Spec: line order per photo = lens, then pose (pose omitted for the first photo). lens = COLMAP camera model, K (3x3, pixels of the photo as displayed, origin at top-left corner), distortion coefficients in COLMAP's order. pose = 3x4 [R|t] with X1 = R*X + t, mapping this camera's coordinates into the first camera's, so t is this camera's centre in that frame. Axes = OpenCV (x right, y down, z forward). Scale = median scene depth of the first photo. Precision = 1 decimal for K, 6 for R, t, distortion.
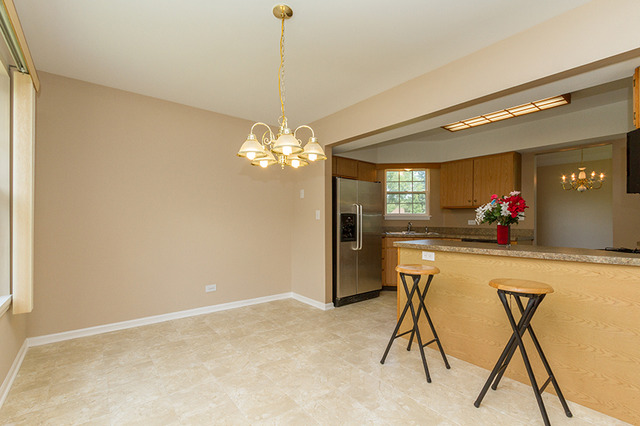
lens RADIAL K [[291.1, 0, 321.4], [0, 291.1, 223.1], [0, 0, 1]] dist [0.000036, -0.001026]
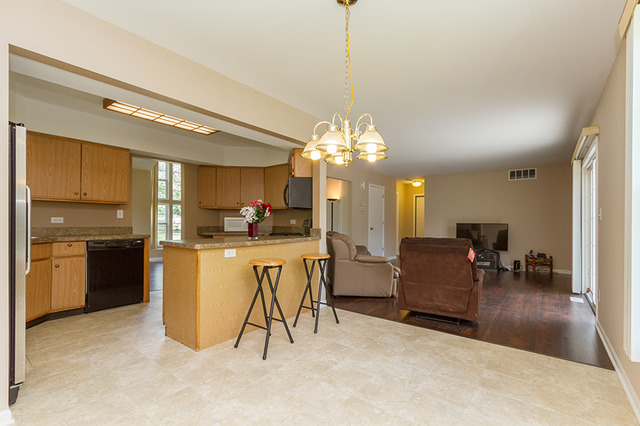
lens RADIAL K [[291.1, 0, 321.4], [0, 291.1, 223.1], [0, 0, 1]] dist [0.000036, -0.001026]
pose [[-0.232783, -0.009478, 0.972483, -0.670312], [-0.001250, 0.999955, 0.009446, -0.005153], [-0.972528, 0.000983, -0.232784, 0.844545]]
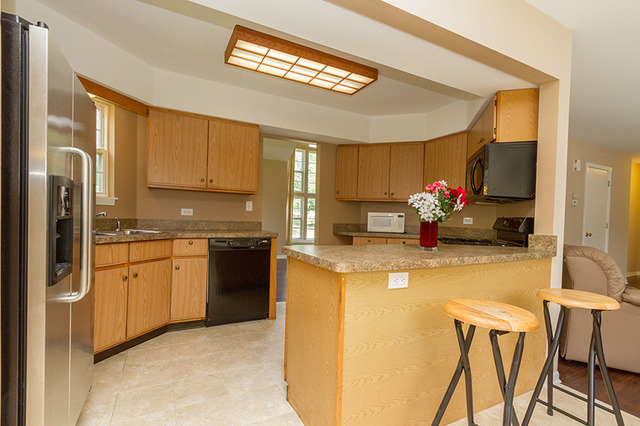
lens RADIAL K [[304.2, 0, 322.0], [0, 304.2, 226.2], [0, 0, 1]] dist [0.001568, 0.000102]
pose [[0.192052, -0.029764, 0.980933, -0.195056], [-0.023787, 0.999105, 0.034972, -0.003359], [-0.981096, -0.030050, 0.191173, 0.945434]]
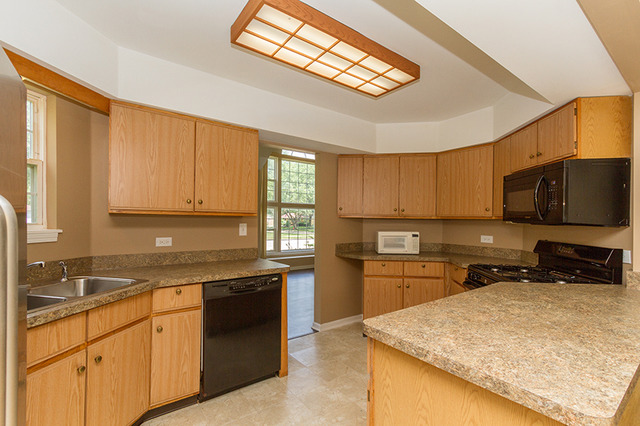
lens RADIAL K [[291.1, 0, 321.4], [0, 291.1, 223.1], [0, 0, 1]] dist [0.000036, -0.001026]
pose [[0.039510, -0.014986, 0.999107, 0.031508], [-0.004615, 0.999874, 0.015180, -0.075089], [-0.999209, -0.005211, 0.039436, 1.192807]]
